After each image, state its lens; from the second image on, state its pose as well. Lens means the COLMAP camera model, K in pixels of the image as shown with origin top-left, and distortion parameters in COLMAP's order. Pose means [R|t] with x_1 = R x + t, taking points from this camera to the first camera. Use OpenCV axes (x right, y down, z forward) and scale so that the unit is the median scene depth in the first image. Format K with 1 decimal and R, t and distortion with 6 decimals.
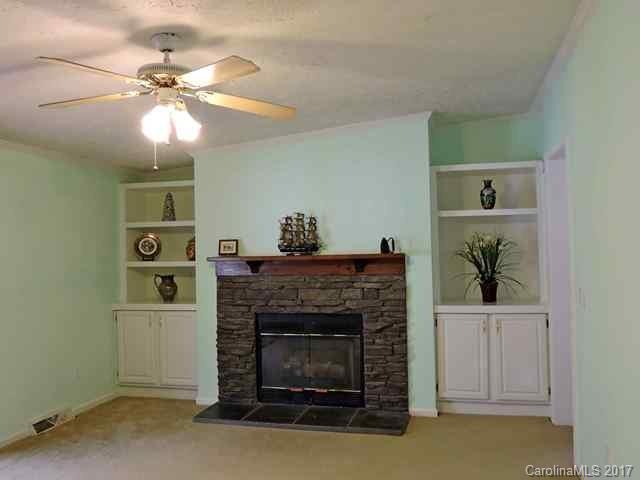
lens RADIAL K [[563.9, 0, 319.8], [0, 563.9, 236.2], [0, 0, 1]] dist [-0.002692, 0.000944]
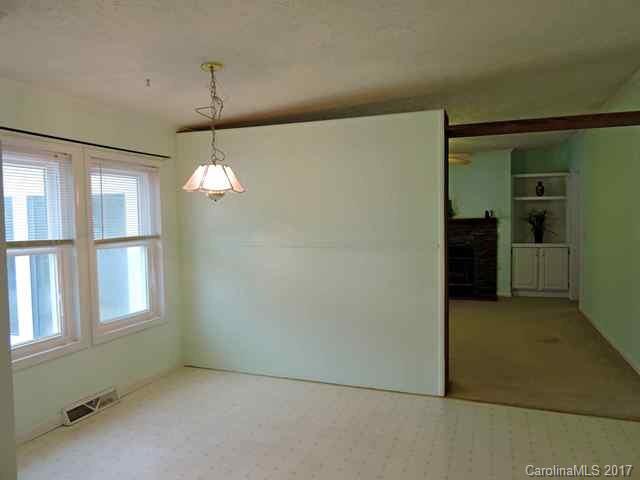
lens RADIAL K [[457.3, 0, 319.7], [0, 457.3, 245.6], [0, 0, 1]] dist [-0.006424, 0.006915]
pose [[0.993187, 0.010942, -0.116019, -0.295212], [-0.003120, 0.997722, 0.067387, 0.020725], [0.116492, -0.066566, 0.990958, -0.728194]]
